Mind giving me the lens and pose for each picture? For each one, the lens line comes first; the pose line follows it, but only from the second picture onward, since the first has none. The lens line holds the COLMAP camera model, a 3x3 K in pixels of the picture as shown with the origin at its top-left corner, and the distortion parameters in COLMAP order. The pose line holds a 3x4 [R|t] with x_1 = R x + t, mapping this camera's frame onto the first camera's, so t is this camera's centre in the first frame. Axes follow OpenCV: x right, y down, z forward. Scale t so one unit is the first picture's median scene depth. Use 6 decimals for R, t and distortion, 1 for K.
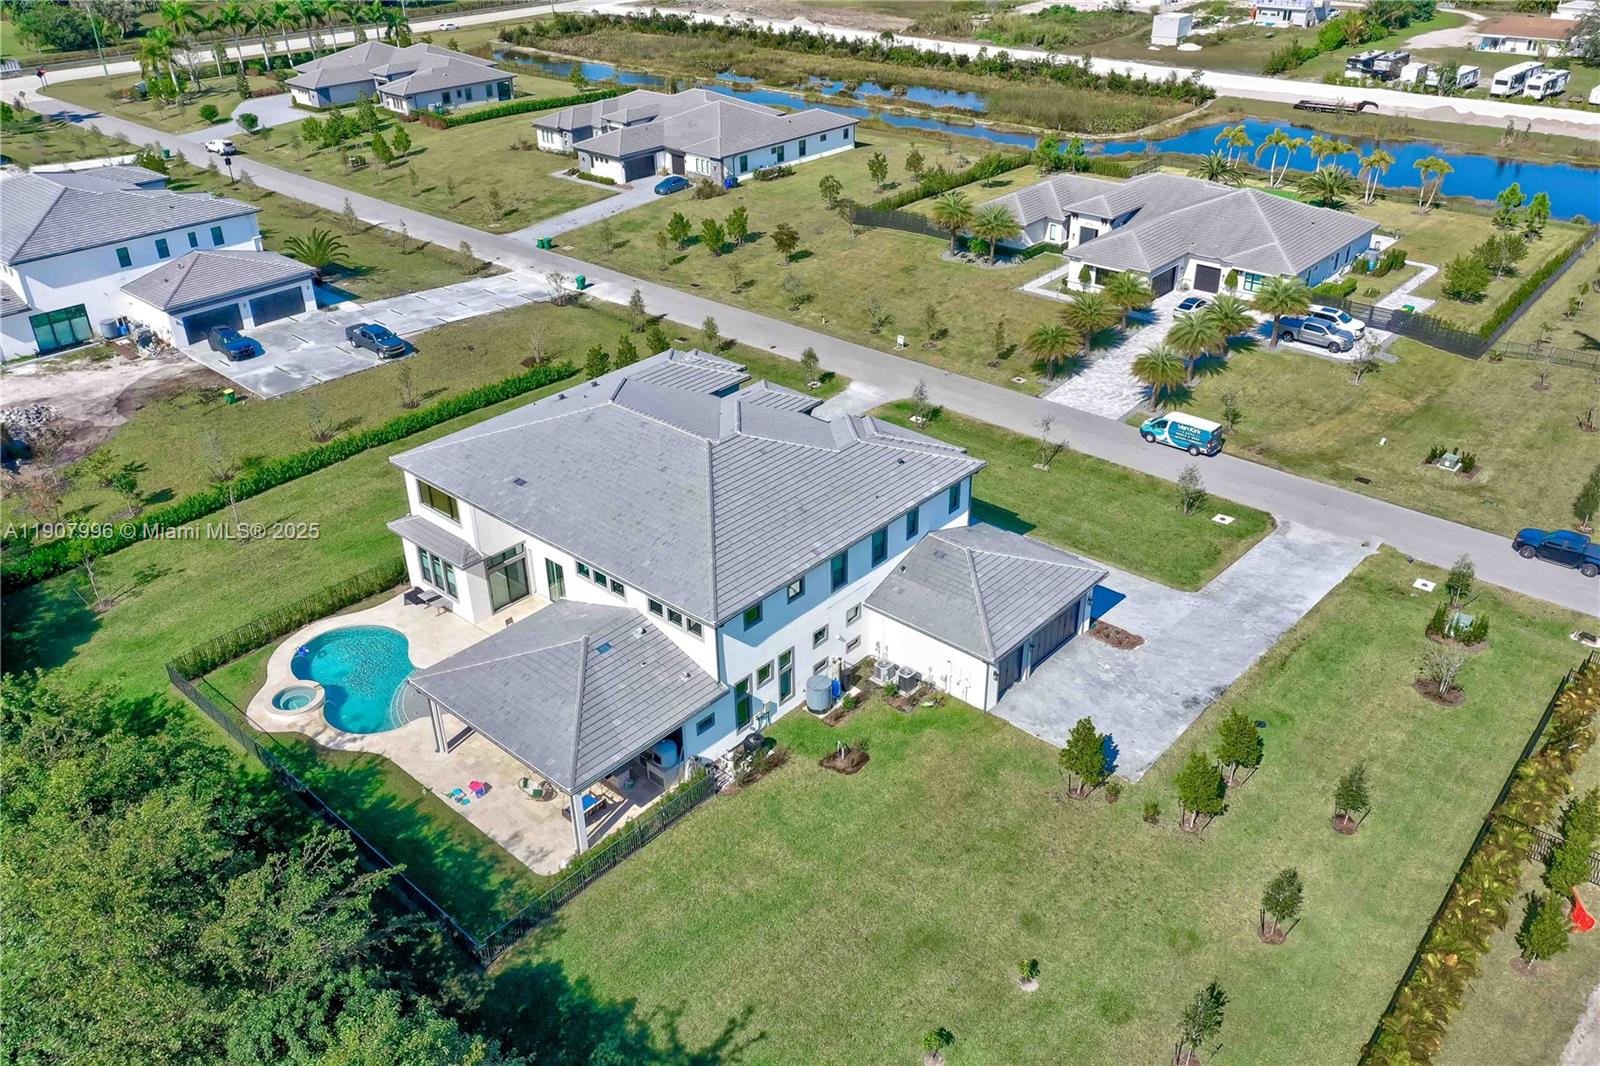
lens RADIAL K [[1264.8, 0, 803.6], [0, 1264.8, 535.0], [0, 0, 1]] dist [0.007577, 0.003266]
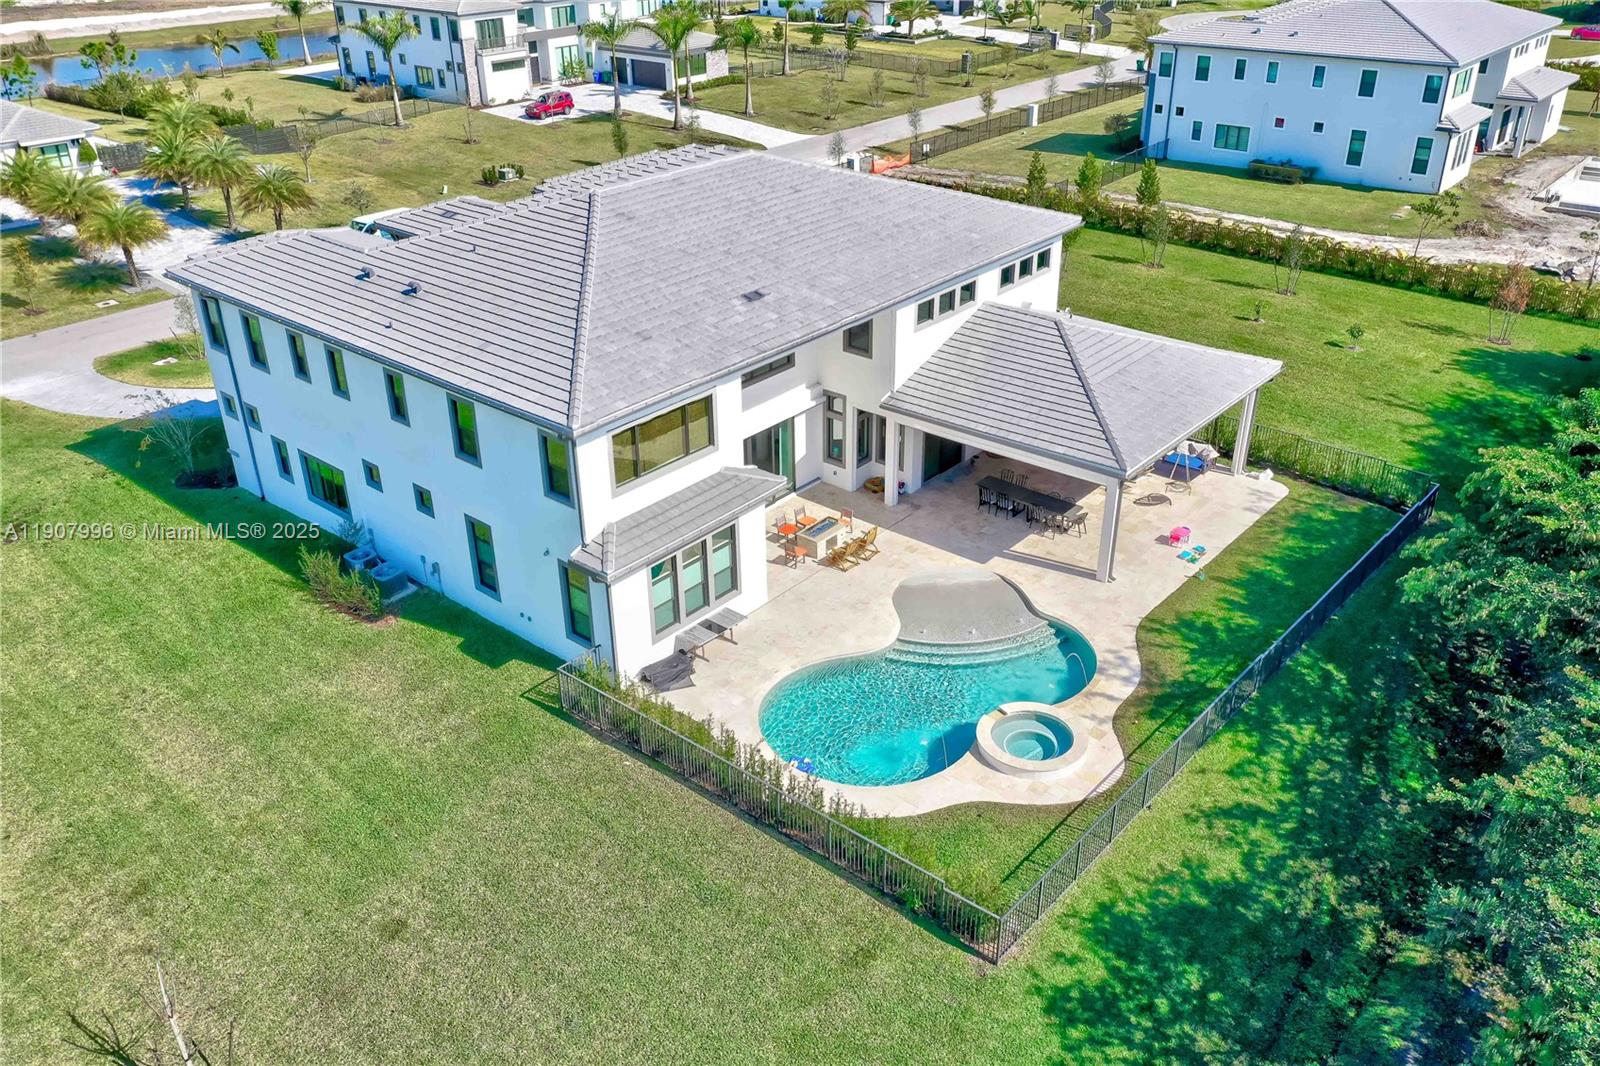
lens RADIAL K [[1264.8, 0, 807.3], [0, 1264.8, 538.2], [0, 0, 1]] dist [0.007577, 0.003266]
pose [[-0.022889, -0.466432, 0.884261, -0.500618], [0.503426, 0.758790, 0.413279, -0.116994], [-0.863735, 0.454620, 0.217446, 0.568844]]
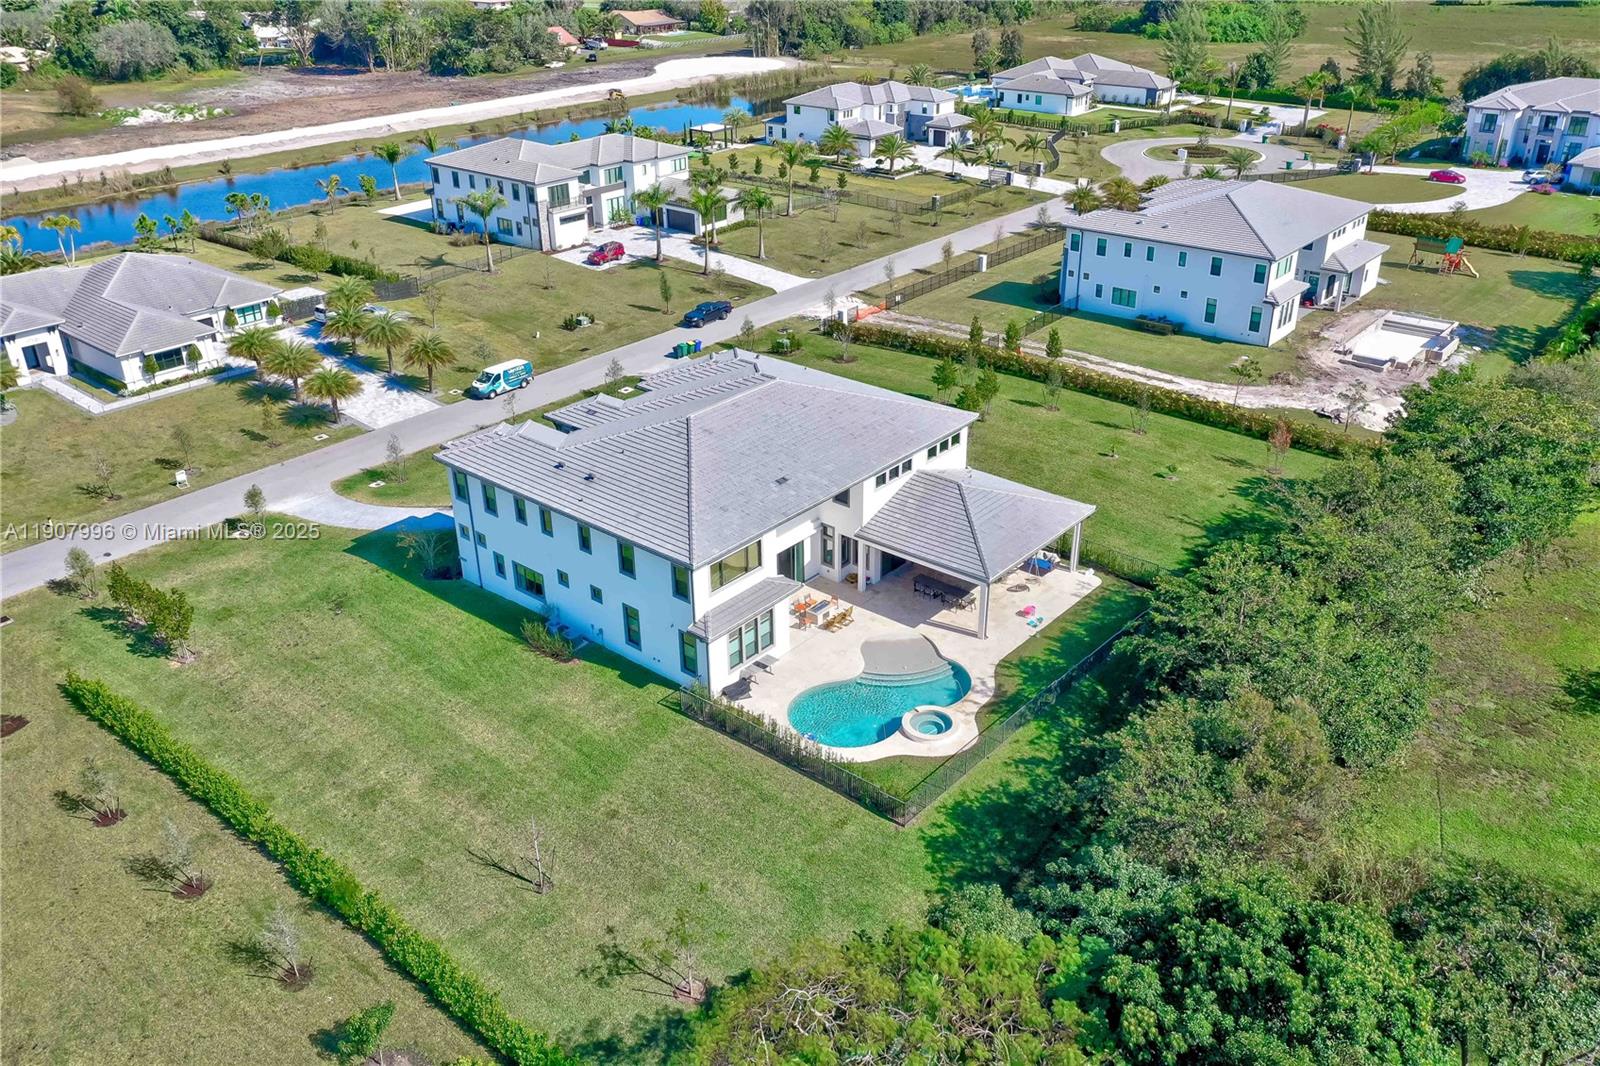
lens RADIAL K [[1264.8, 0, 808.3], [0, 1264.8, 528.8], [0, 0, 1]] dist [0.007577, 0.003266]
pose [[-0.026451, -0.437107, 0.899020, -0.747306], [0.502100, 0.771852, 0.390051, -0.257583], [-0.864405, 0.461715, 0.199055, 0.498847]]
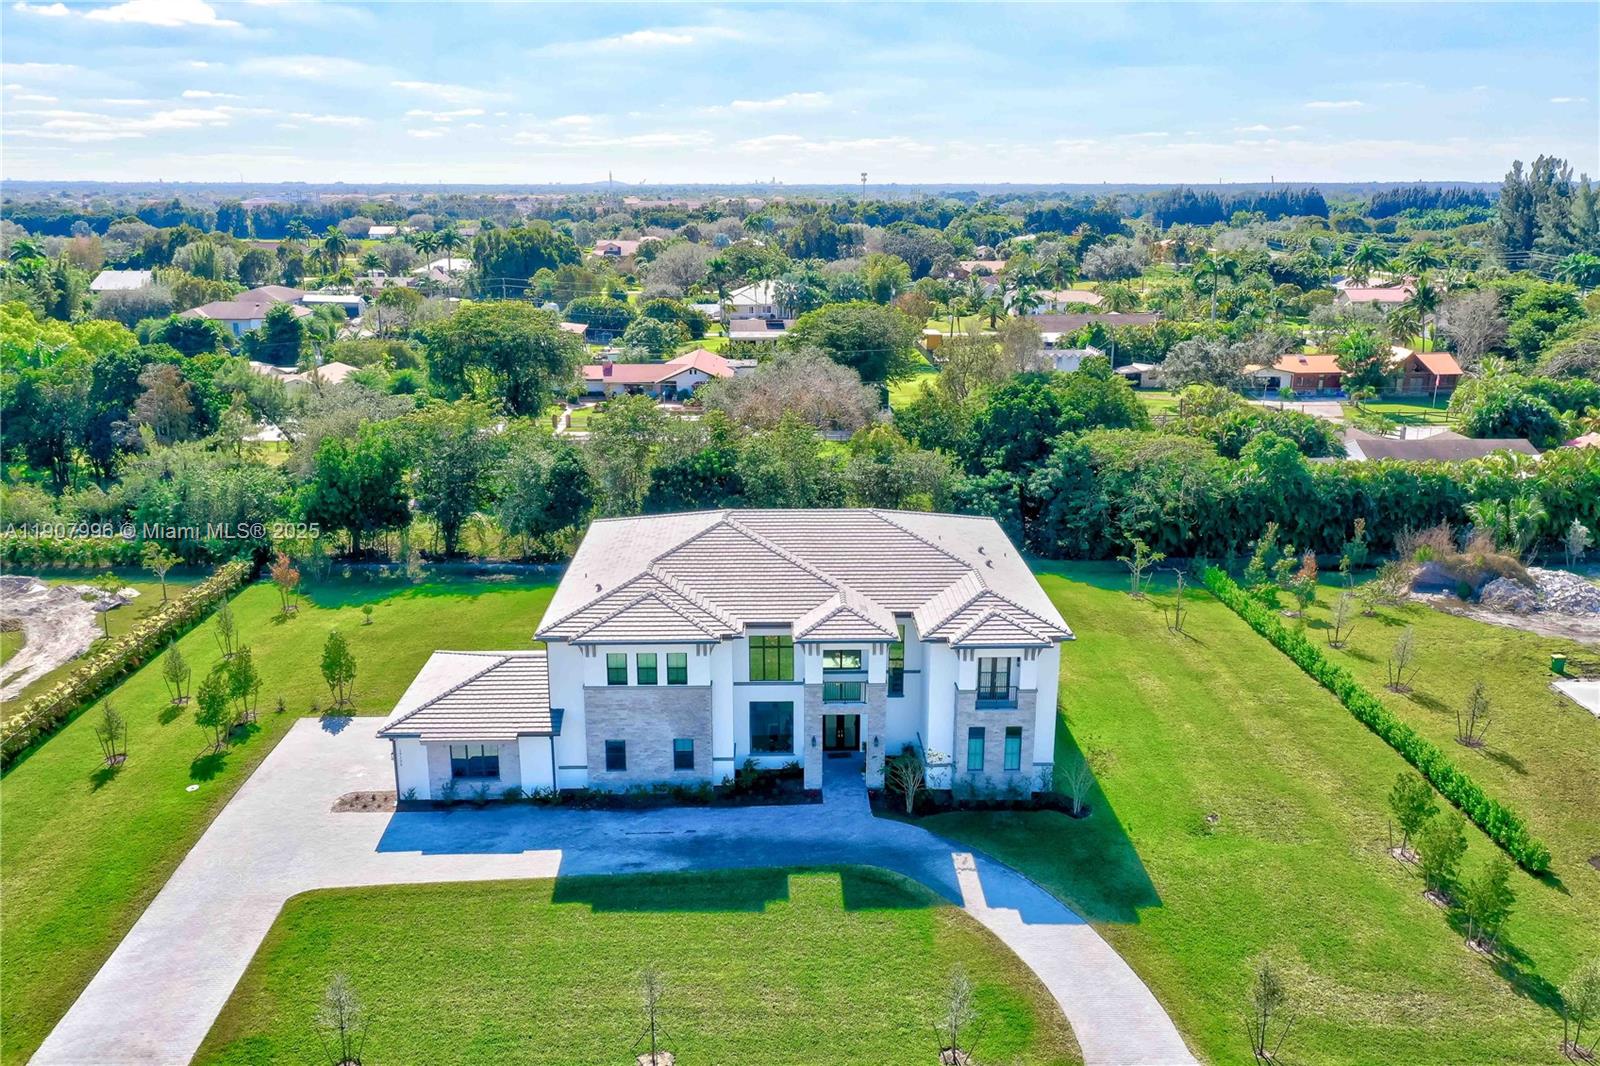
lens RADIAL K [[1264.8, 0, 795.4], [0, 1264.8, 509.4], [0, 0, 1]] dist [0.007577, 0.003266]
pose [[-0.733019, 0.181402, -0.655573, 0.374286], [-0.327243, 0.750873, 0.573673, -0.448398], [0.596318, 0.635045, -0.491042, 0.974132]]
